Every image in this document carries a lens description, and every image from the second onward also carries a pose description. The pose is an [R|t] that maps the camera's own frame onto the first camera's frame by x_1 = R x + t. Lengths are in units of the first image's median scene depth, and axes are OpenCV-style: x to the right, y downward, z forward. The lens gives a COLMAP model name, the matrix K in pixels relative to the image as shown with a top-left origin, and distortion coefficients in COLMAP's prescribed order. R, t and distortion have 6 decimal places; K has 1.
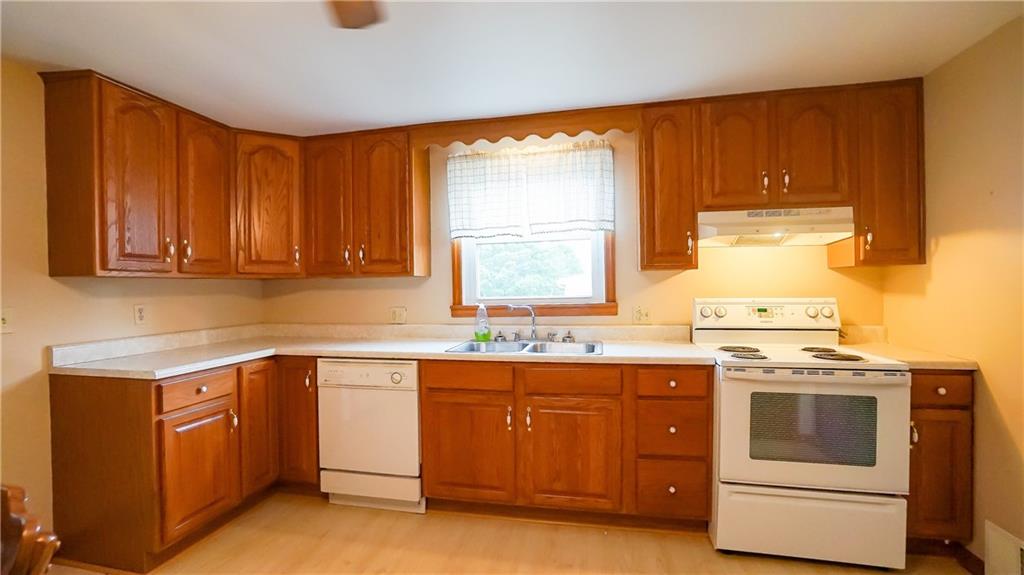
lens RADIAL K [[450.9, 0, 505.8], [0, 450.9, 290.7], [0, 0, 1]] dist [-0.062589, 0.021836]
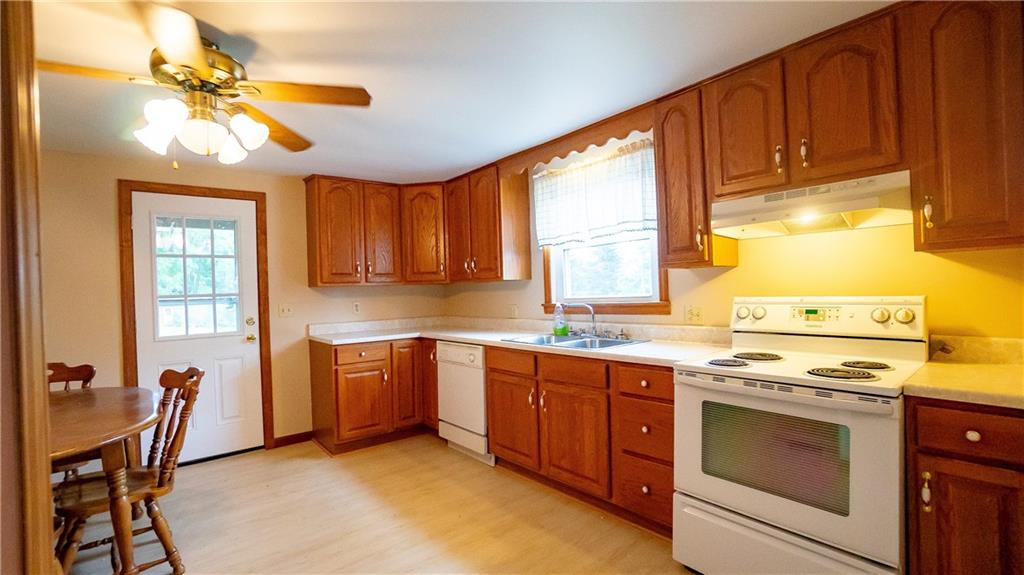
lens RADIAL K [[450.9, 0, 505.8], [0, 450.9, 290.7], [0, 0, 1]] dist [-0.062589, 0.021836]
pose [[0.783469, -0.011986, -0.621316, 0.657430], [0.015209, 0.999884, -0.000111, -0.003036], [0.621245, -0.009363, 0.783560, 0.021066]]
